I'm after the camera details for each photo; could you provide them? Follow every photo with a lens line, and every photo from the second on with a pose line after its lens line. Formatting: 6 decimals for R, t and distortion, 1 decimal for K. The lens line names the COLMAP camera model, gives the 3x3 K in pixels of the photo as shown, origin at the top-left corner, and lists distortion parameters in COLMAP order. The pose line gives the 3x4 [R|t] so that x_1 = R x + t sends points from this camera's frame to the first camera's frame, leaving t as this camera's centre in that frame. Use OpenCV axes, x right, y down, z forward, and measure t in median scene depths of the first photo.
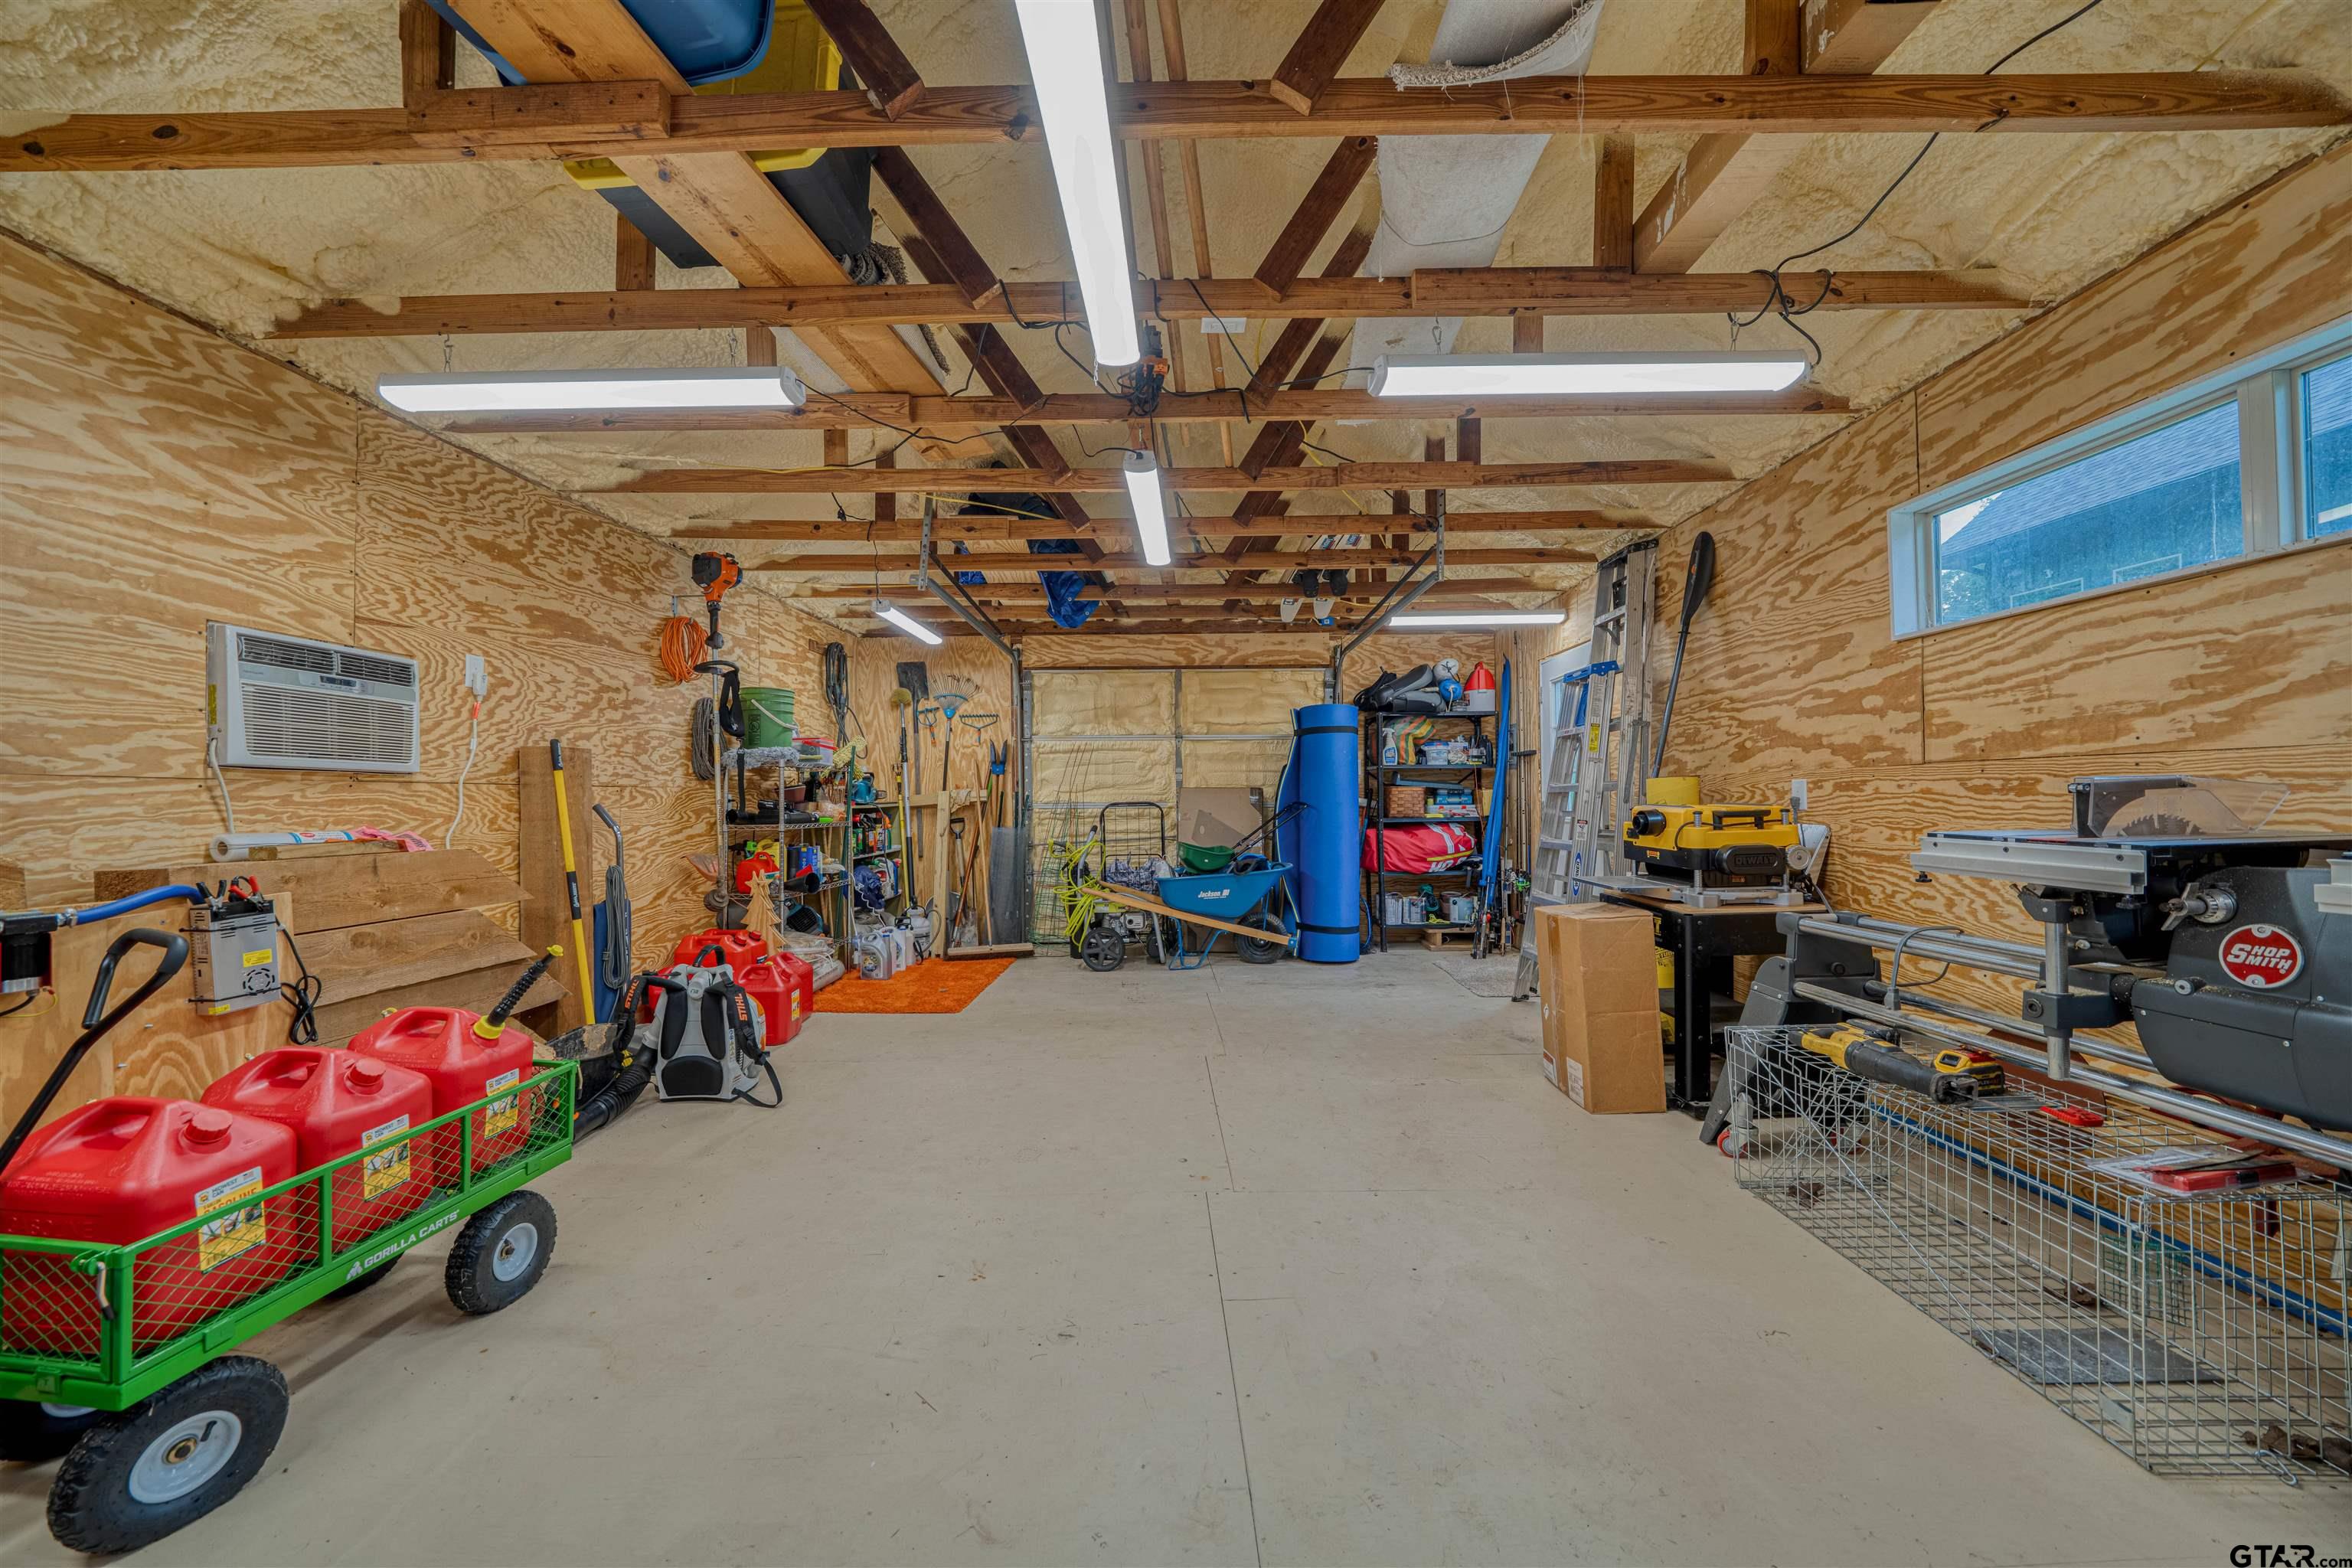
lens RADIAL K [[834.4, 0, 1174.2], [0, 834.4, 797.1], [0, 0, 1]] dist [-0.015954, 0.000125]
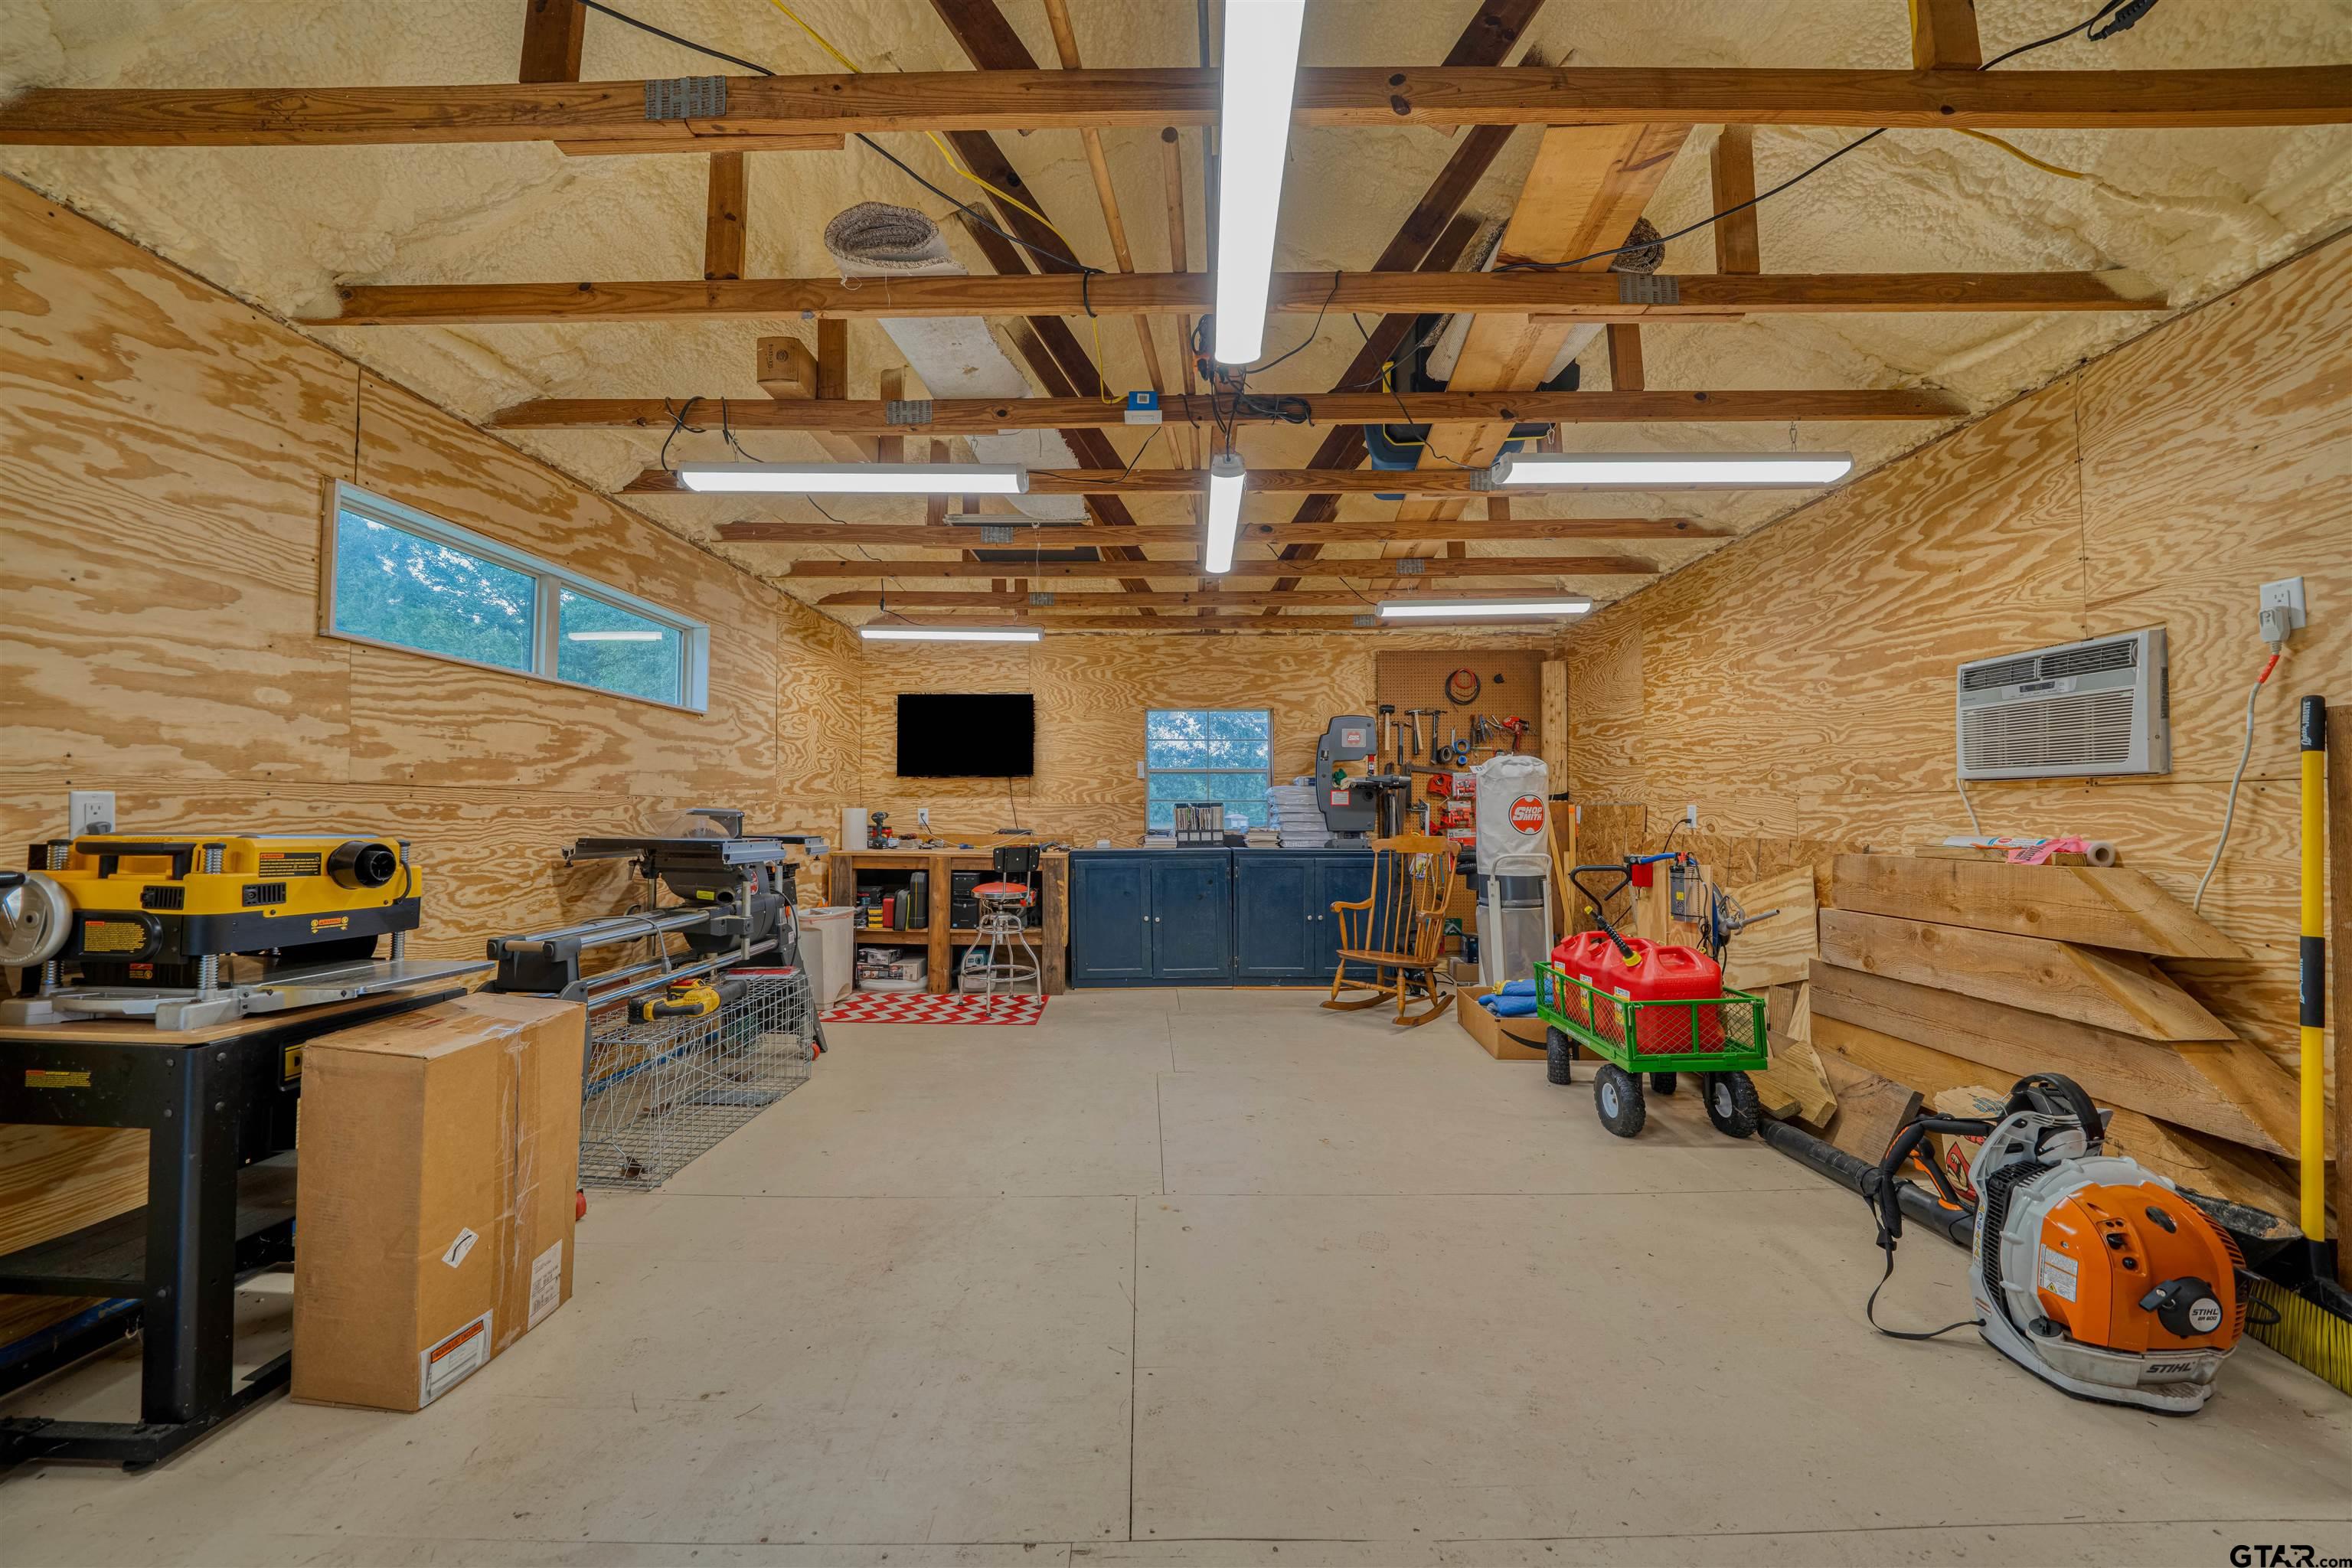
lens RADIAL K [[834.4, 0, 1174.2], [0, 834.4, 797.1], [0, 0, 1]] dist [-0.015954, 0.000125]
pose [[-0.999938, 0.010071, -0.004836, 0.022468], [0.010187, 0.999645, -0.024621, 0.004932], [0.004586, -0.024669, -0.999685, 2.011454]]
